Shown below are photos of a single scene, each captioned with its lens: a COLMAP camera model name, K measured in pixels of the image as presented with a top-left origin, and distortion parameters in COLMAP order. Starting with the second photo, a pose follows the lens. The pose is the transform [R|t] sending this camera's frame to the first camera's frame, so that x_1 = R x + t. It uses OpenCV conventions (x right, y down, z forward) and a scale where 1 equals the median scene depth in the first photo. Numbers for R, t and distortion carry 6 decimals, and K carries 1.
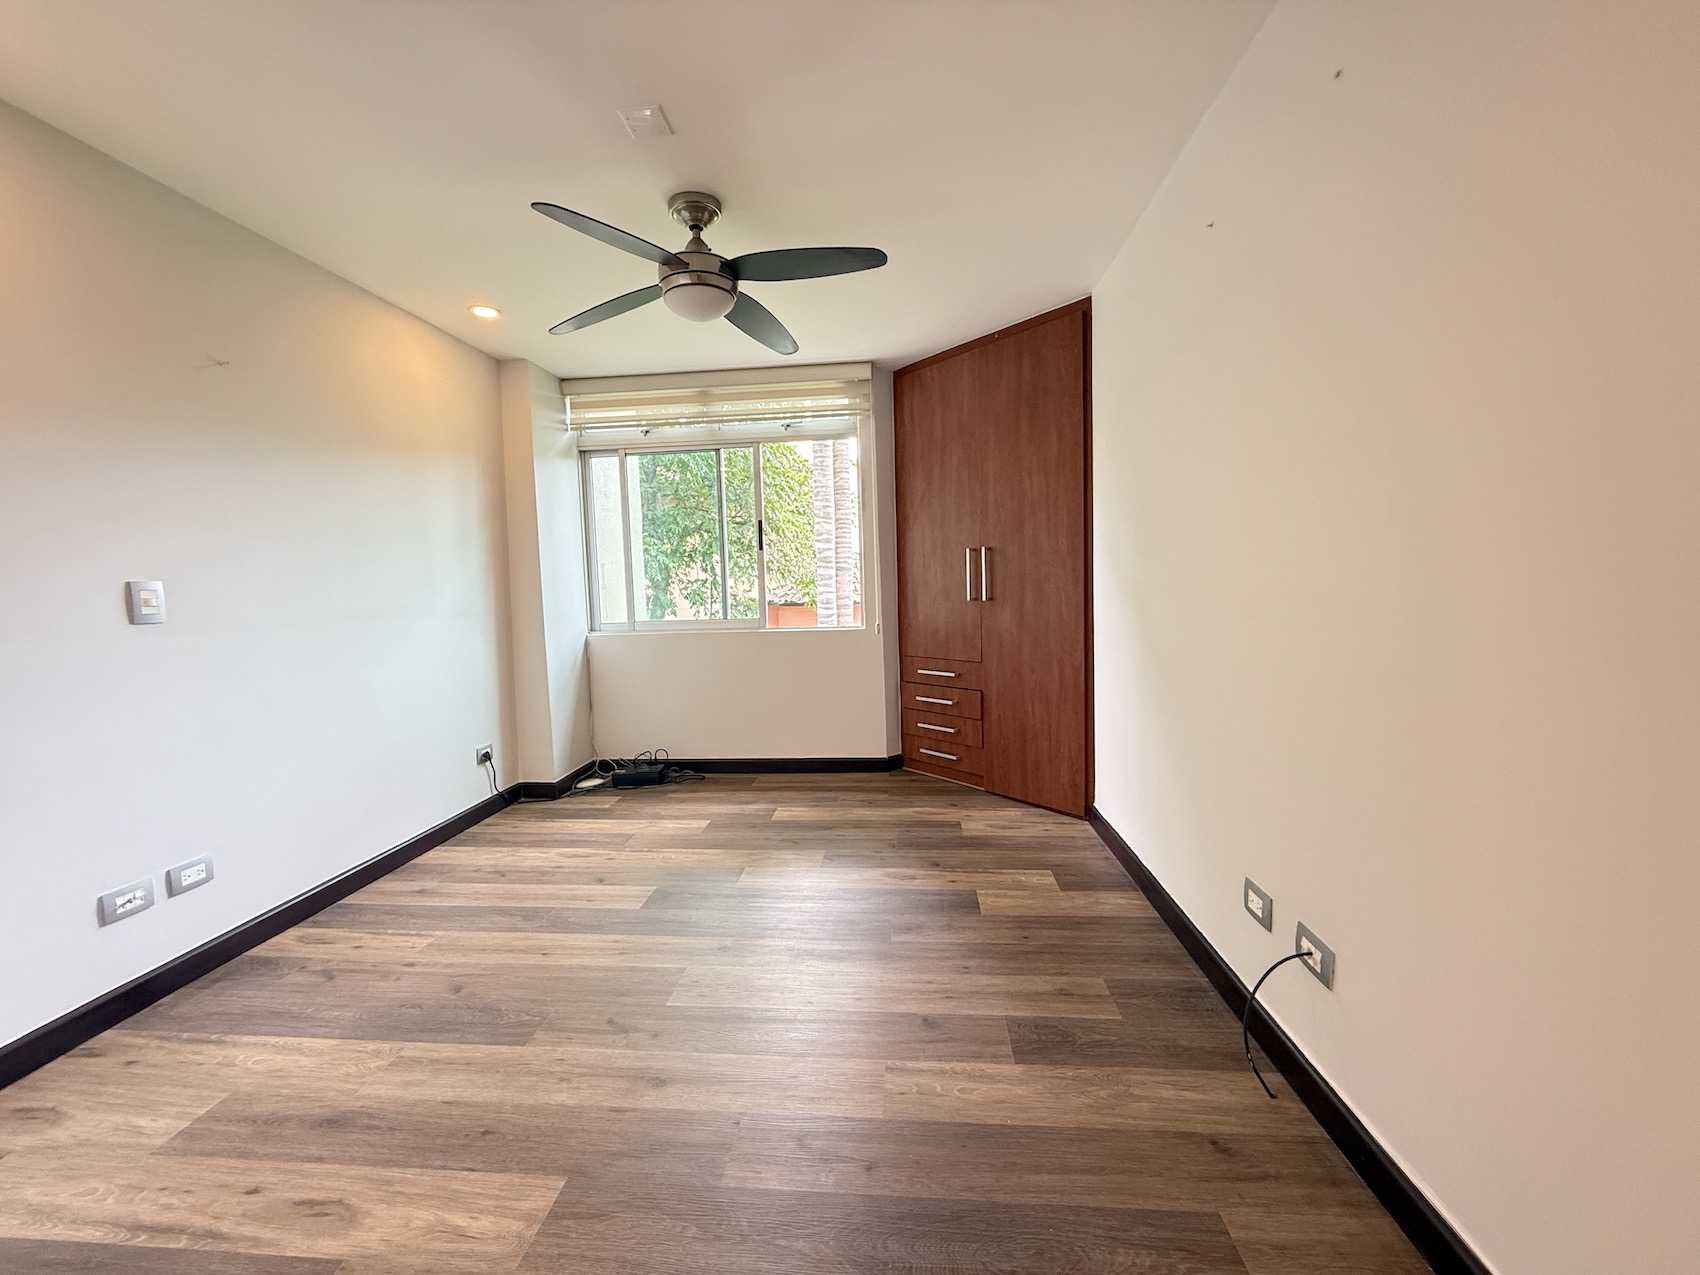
lens RADIAL K [[679.5, 0, 850.0], [0, 679.5, 637.5], [0, 0, 1]] dist [-0.001190, -0.000153]
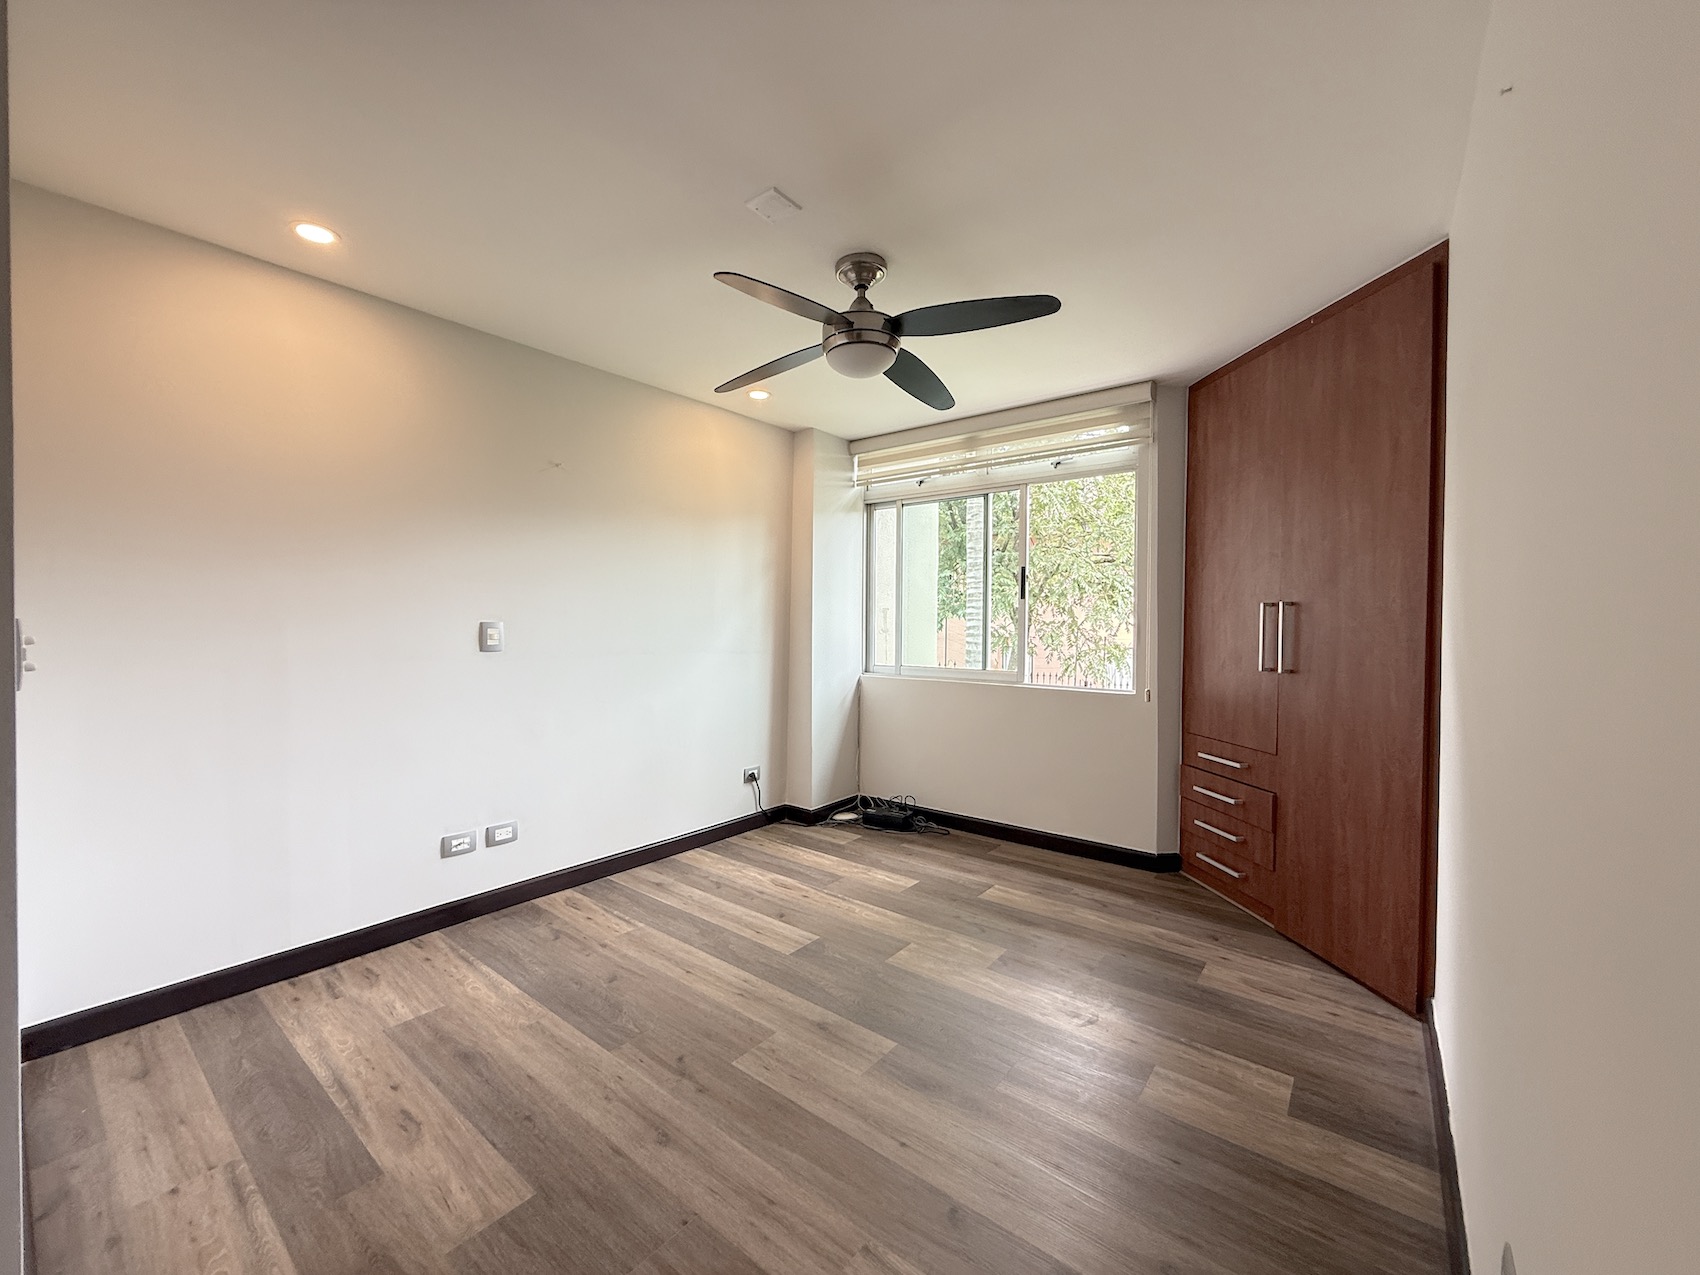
lens RADIAL K [[679.5, 0, 850.0], [0, 679.5, 637.5], [0, 0, 1]] dist [-0.001190, -0.000153]
pose [[0.836099, 0.046607, -0.546596, 0.219133], [-0.075424, 0.996688, -0.030386, -0.036521], [0.543369, 0.066632, 0.836845, 0.122172]]
